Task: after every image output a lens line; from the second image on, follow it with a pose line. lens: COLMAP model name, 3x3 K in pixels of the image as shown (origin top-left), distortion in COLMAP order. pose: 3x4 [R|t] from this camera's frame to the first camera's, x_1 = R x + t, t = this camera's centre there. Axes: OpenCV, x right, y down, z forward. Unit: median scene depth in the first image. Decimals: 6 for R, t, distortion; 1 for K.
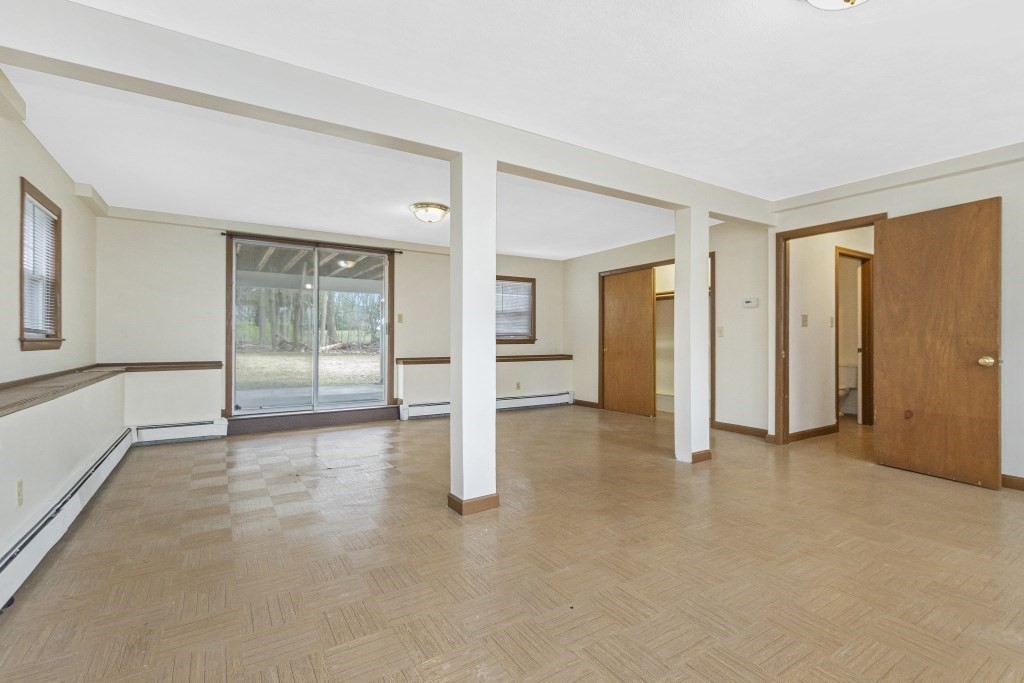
lens RADIAL K [[472.0, 0, 512.3], [0, 472.0, 338.6], [0, 0, 1]] dist [0.002857, 0.000046]
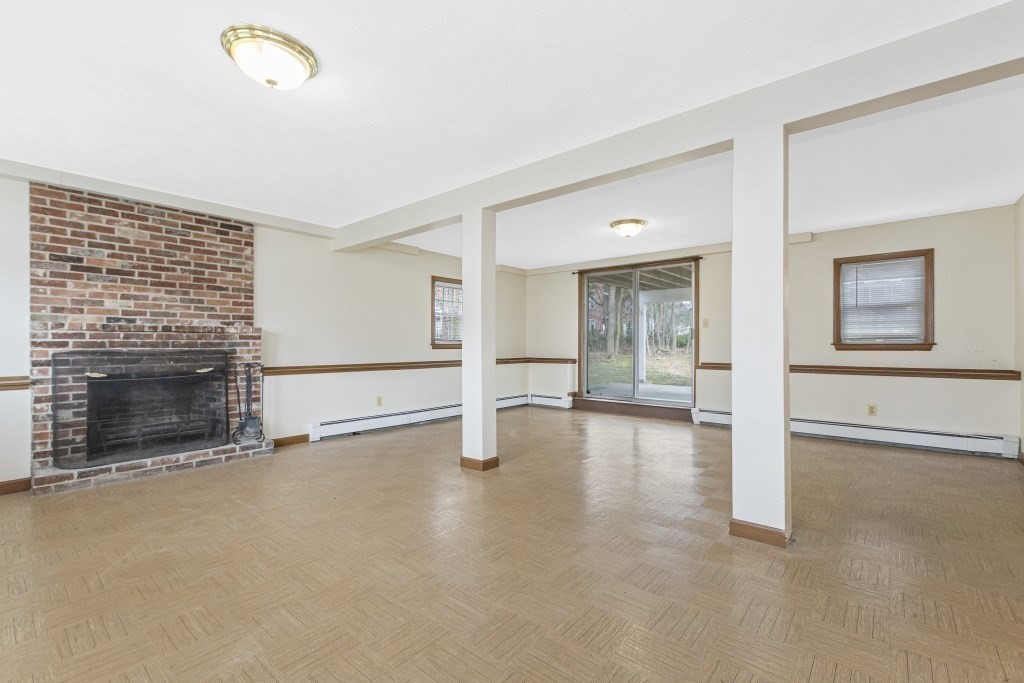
lens RADIAL K [[443.6, 0, 512.1], [0, 443.6, 344.1], [0, 0, 1]] dist [0.007213, -0.000990]
pose [[0.298647, -0.000489, -0.954363, 0.563384], [0.000709, 1.000000, -0.000291, 0.001823], [0.954363, -0.000590, 0.298648, 0.340812]]
